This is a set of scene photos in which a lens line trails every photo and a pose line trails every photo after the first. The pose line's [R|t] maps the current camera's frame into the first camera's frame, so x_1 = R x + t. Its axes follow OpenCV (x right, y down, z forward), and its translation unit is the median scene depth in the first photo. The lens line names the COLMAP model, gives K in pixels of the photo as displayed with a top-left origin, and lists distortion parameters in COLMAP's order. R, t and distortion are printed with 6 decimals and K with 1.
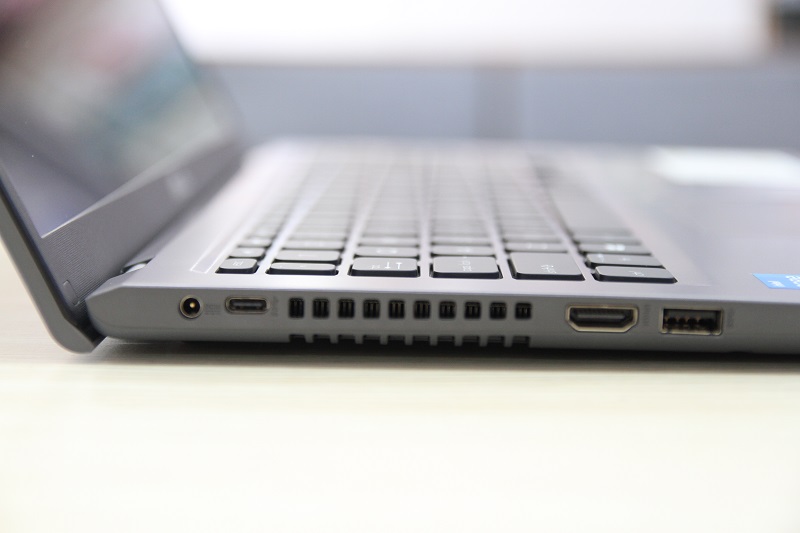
lens RADIAL K [[1854.4, 0, 399.9], [0, 1854.4, 266.3], [0, 0, 1]] dist [-0.039284, 0.000000]
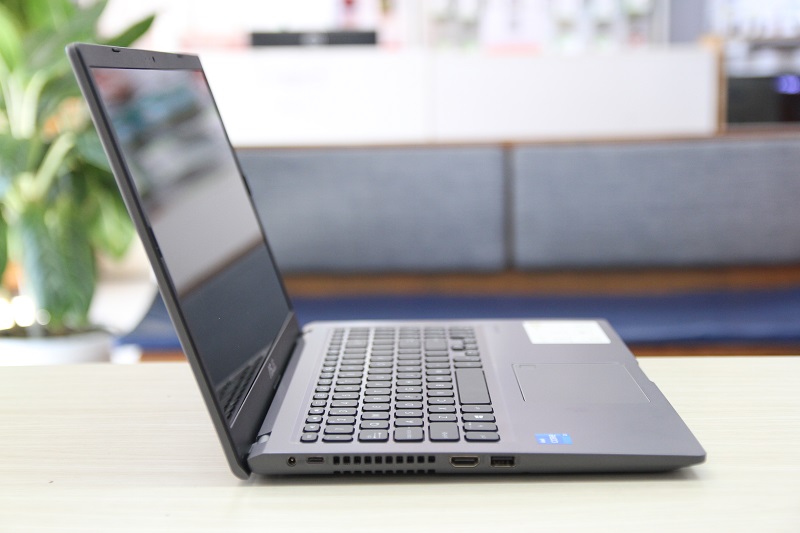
lens RADIAL K [[1433.8, 0, 395.5], [0, 1433.8, 269.3], [0, 0, 1]] dist [-0.037588, 0.000000]
pose [[0.999626, -0.026719, 0.005868, 0.015621], [0.026906, 0.999047, -0.034354, -0.156380], [-0.004945, 0.034499, 0.999392, -0.842308]]
